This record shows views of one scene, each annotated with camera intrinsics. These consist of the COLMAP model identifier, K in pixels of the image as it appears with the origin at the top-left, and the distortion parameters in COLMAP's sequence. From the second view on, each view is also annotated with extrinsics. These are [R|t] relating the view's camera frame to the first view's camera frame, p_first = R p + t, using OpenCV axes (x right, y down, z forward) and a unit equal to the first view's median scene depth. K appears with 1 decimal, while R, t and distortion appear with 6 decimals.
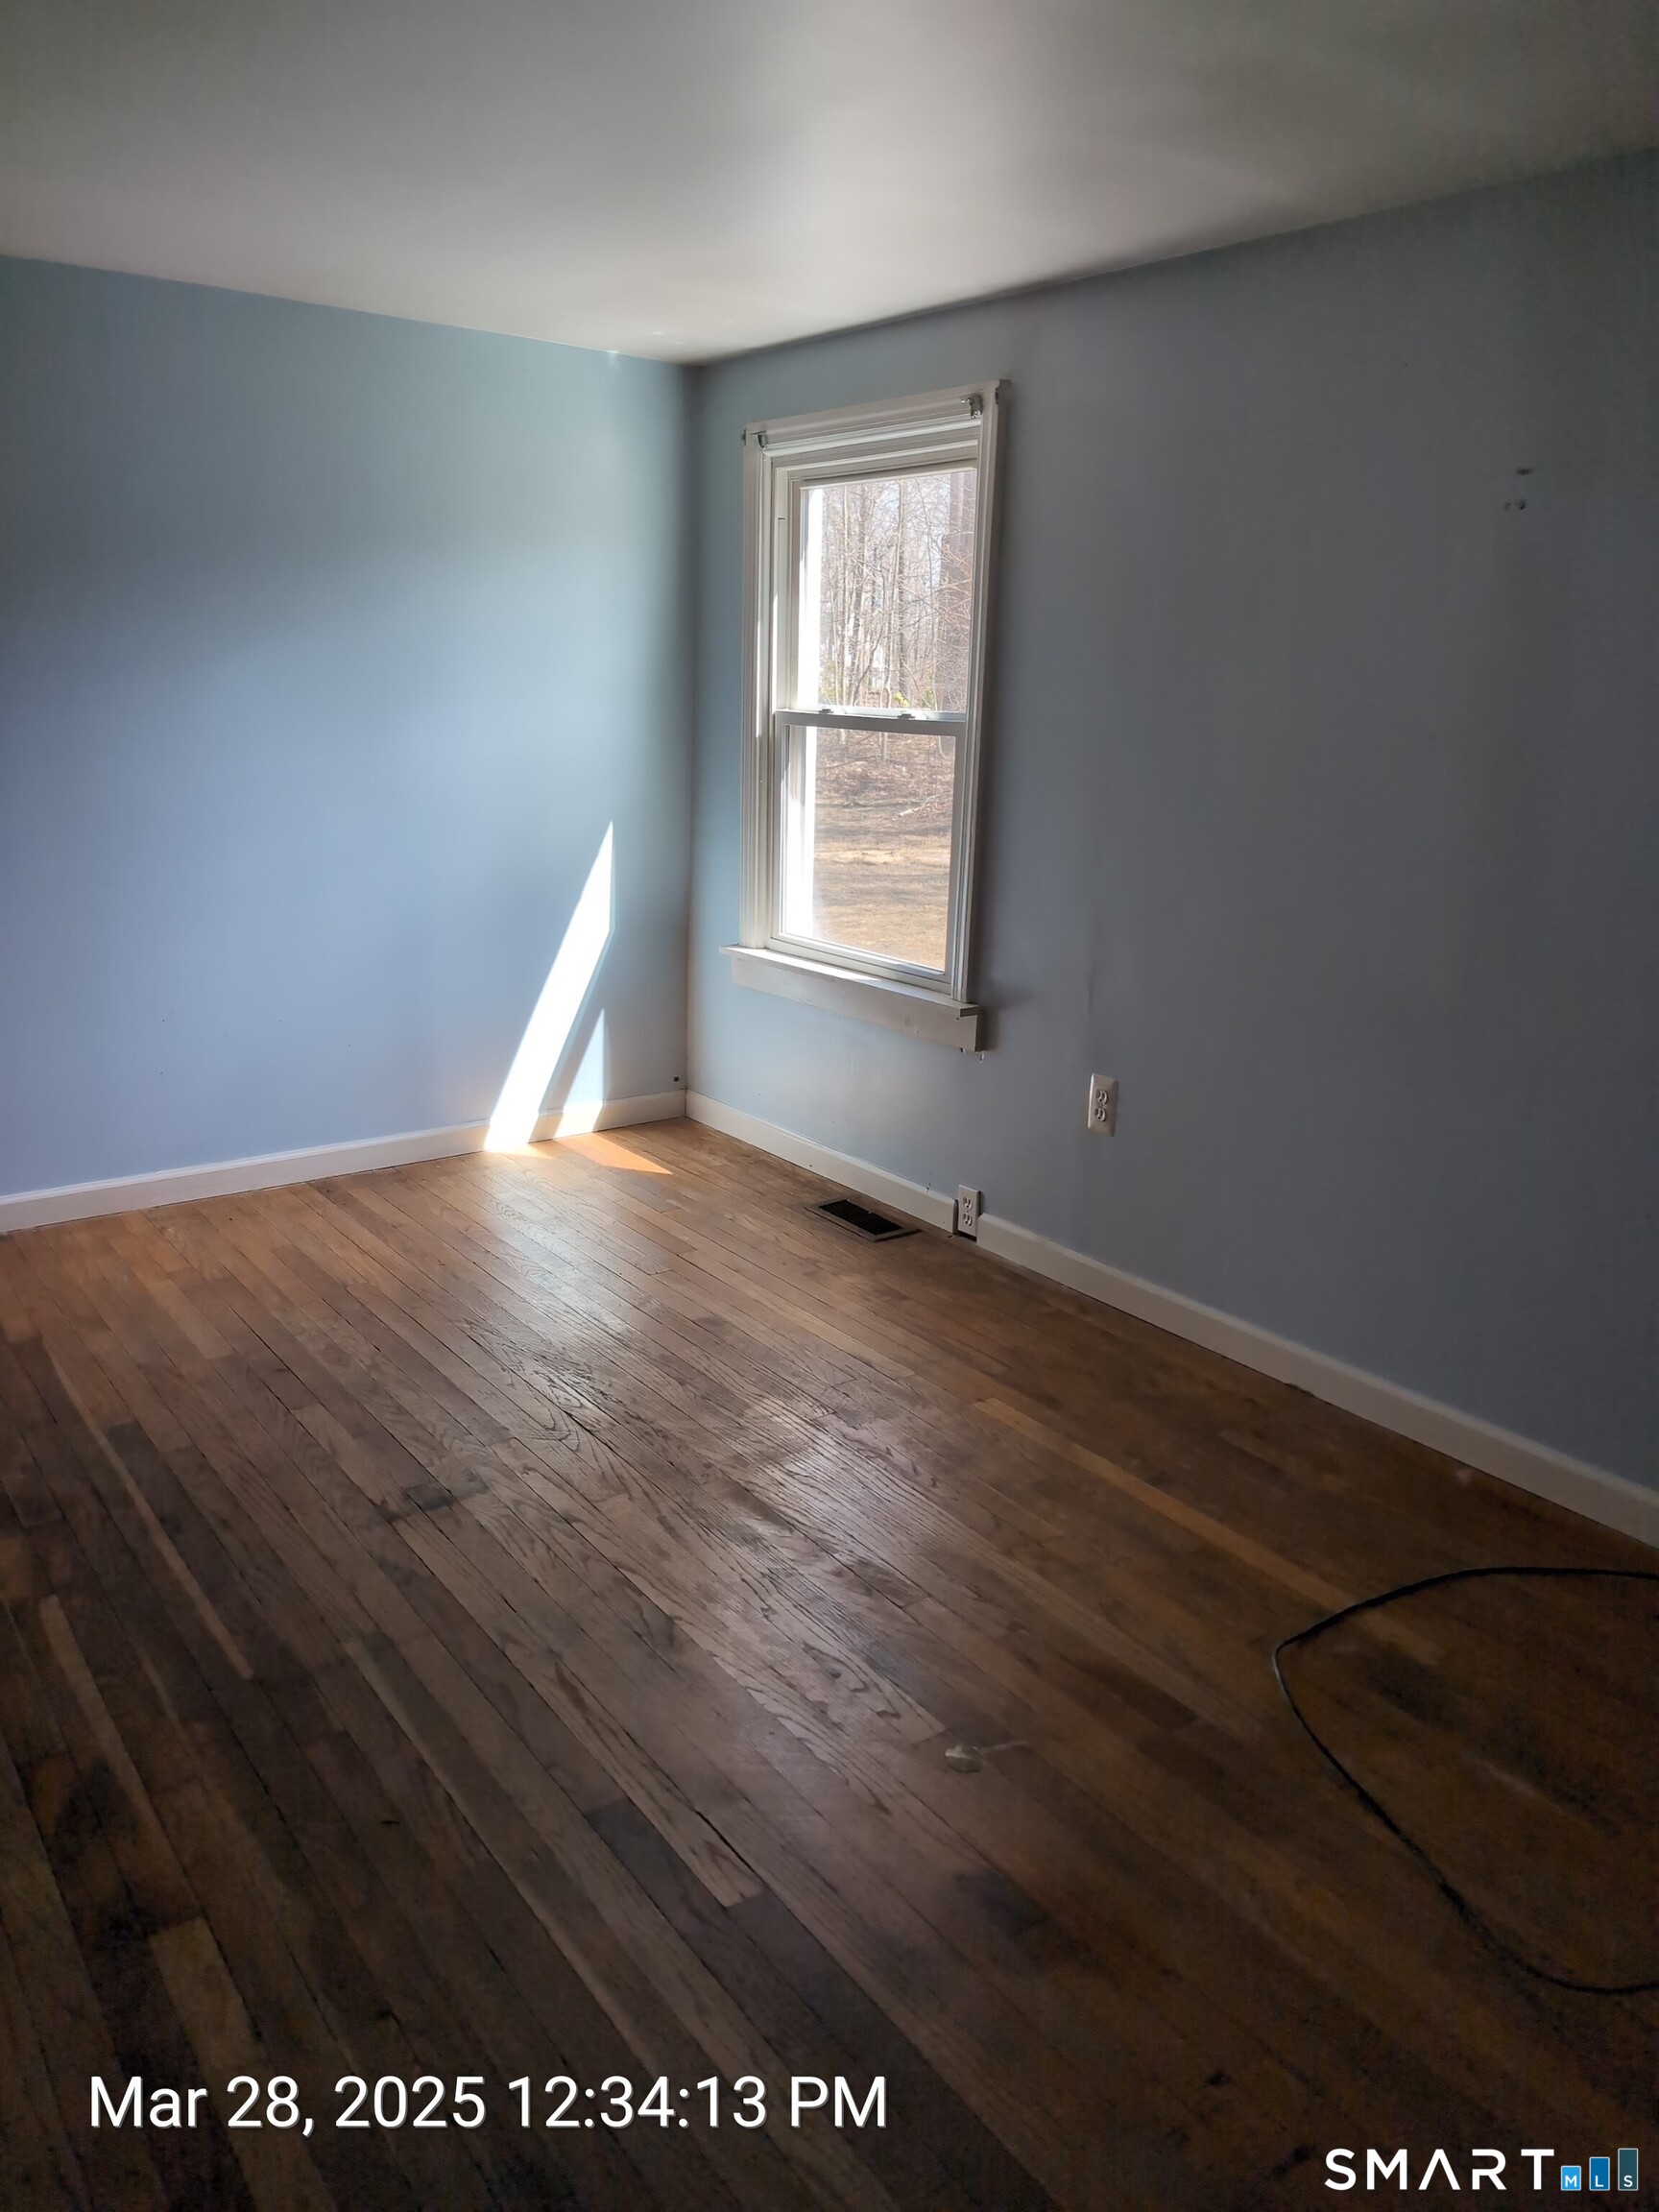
lens RADIAL K [[1627.7, 0, 830.0], [0, 1627.7, 1105.8], [0, 0, 1]] dist [-0.002023, -0.001955]
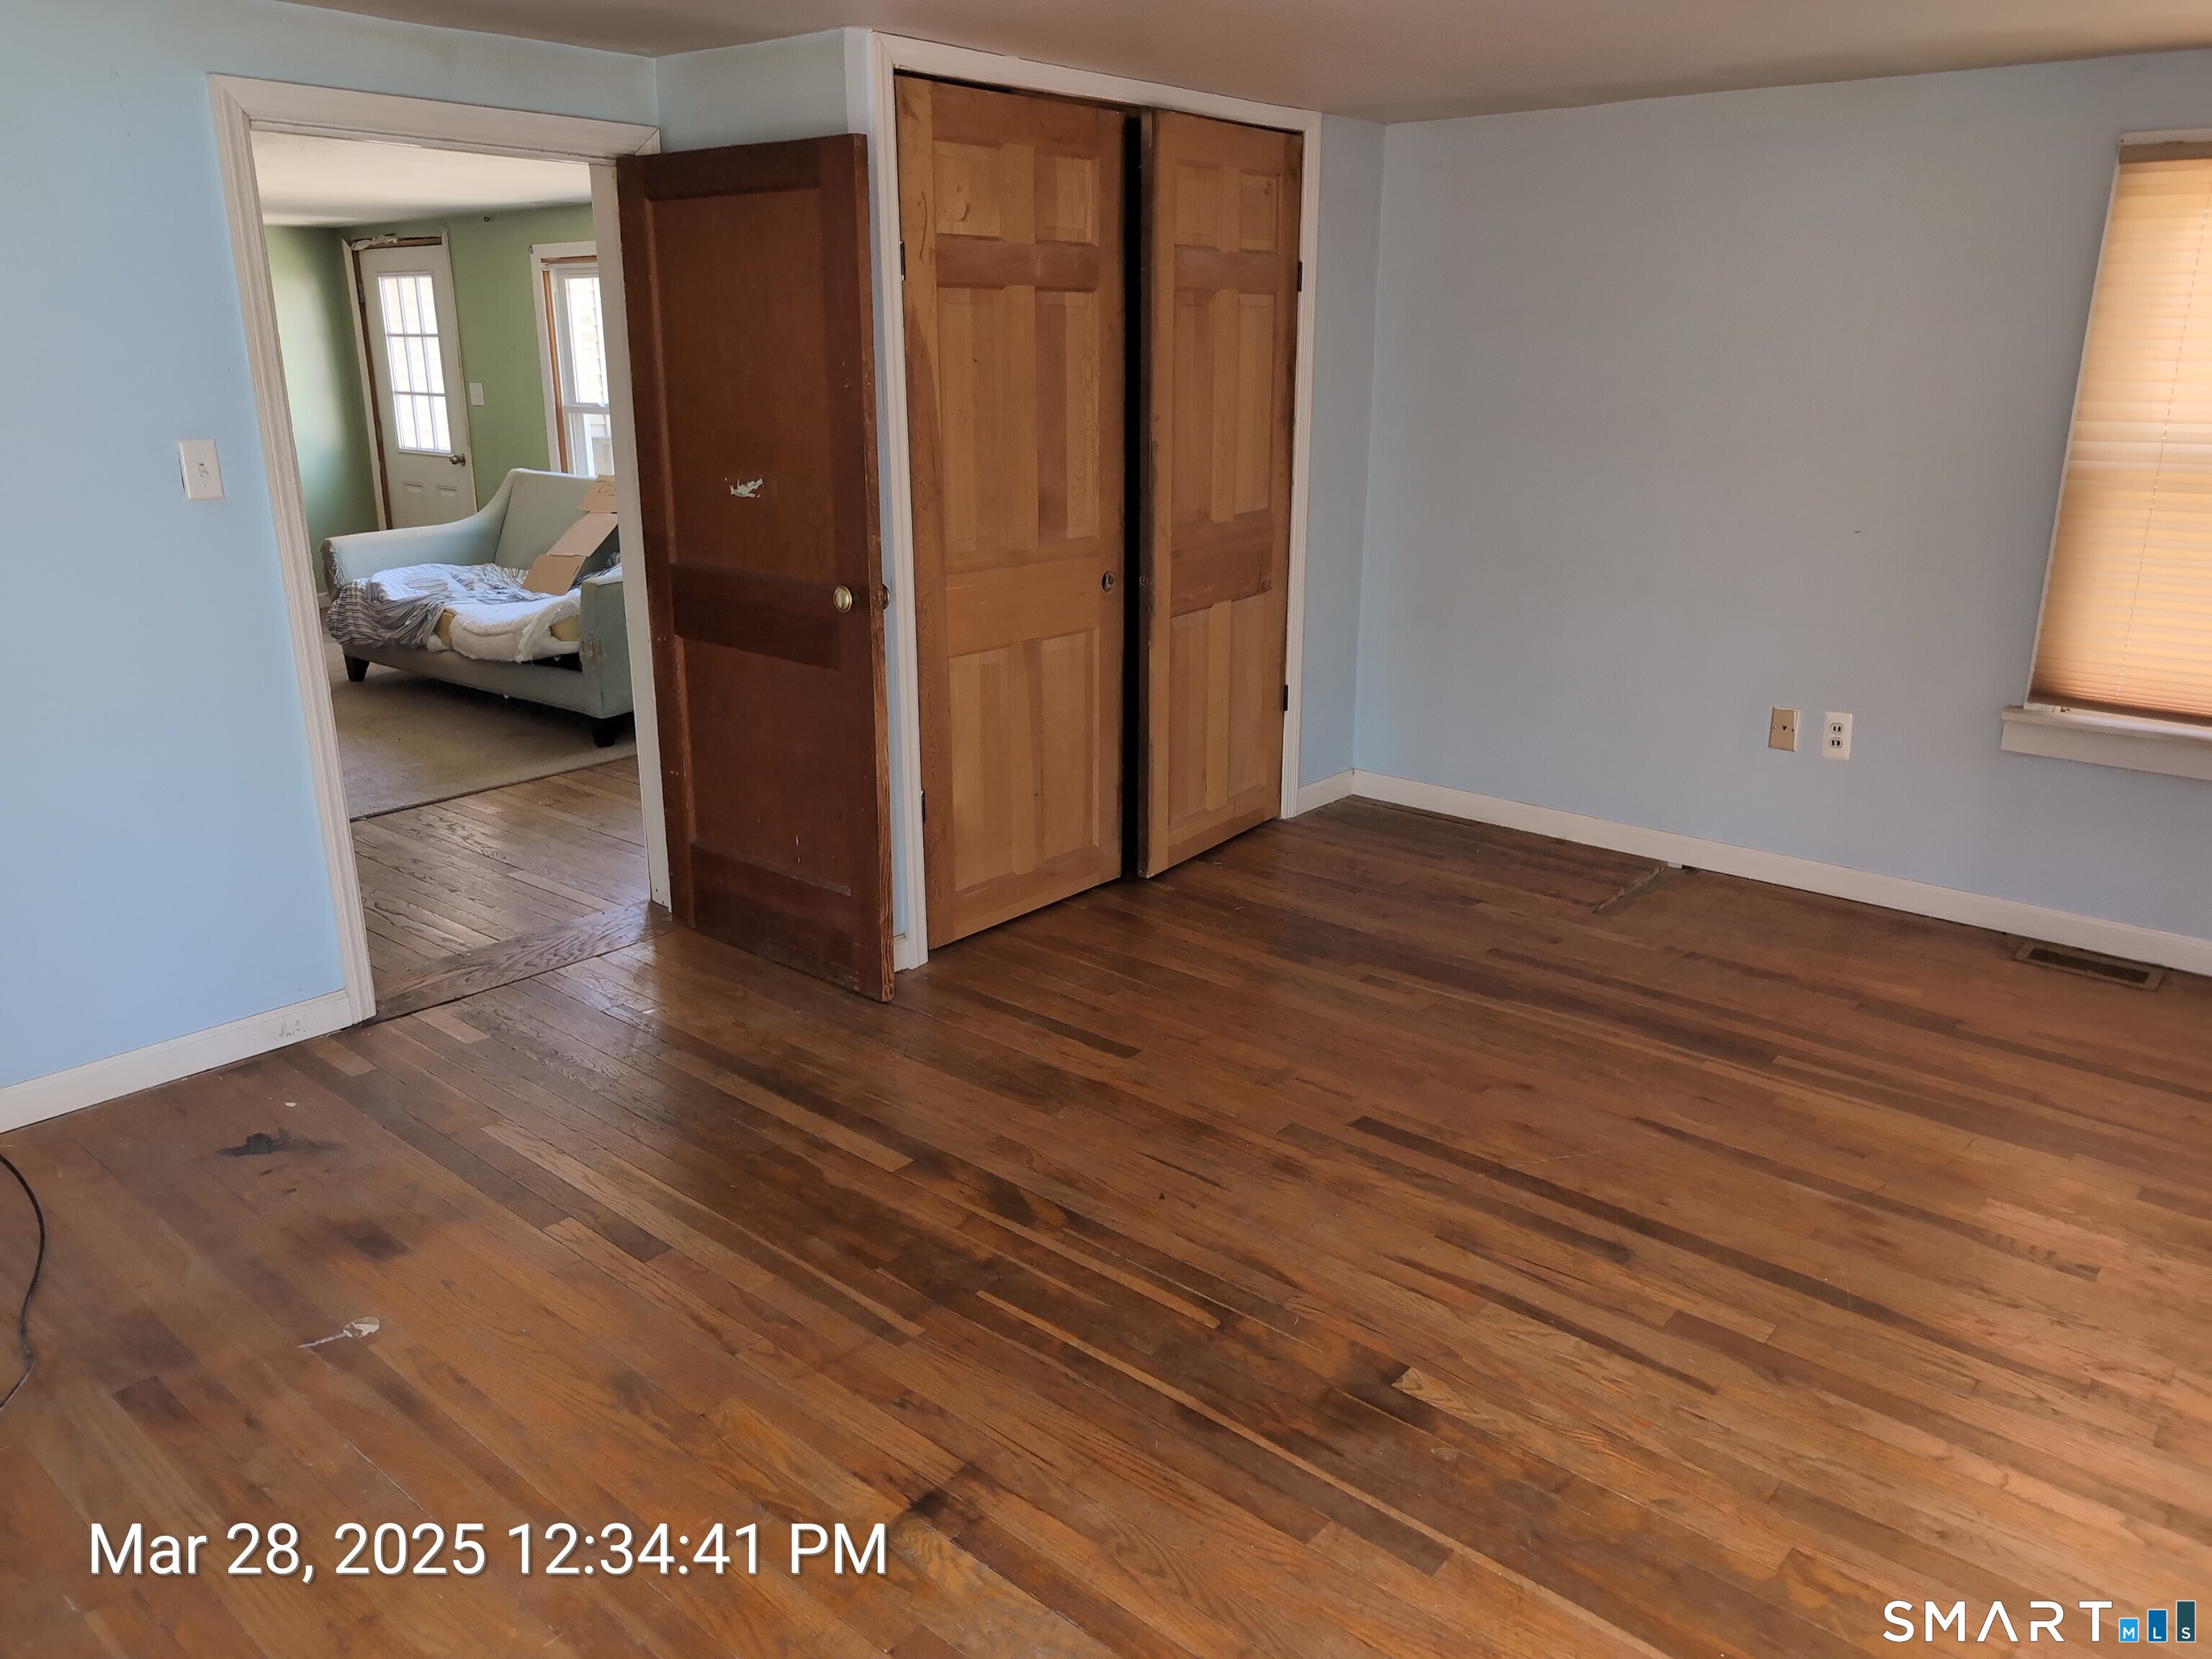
lens RADIAL K [[1627.7, 0, 1110.3], [0, 1627.7, 824.5], [0, 0, 1]] dist [-0.002023, -0.001955]
pose [[-0.972081, 0.033718, -0.232211, -0.179311], [-0.095035, 0.848248, 0.521003, -0.573863], [0.214540, 0.528525, -0.821361, 1.798071]]
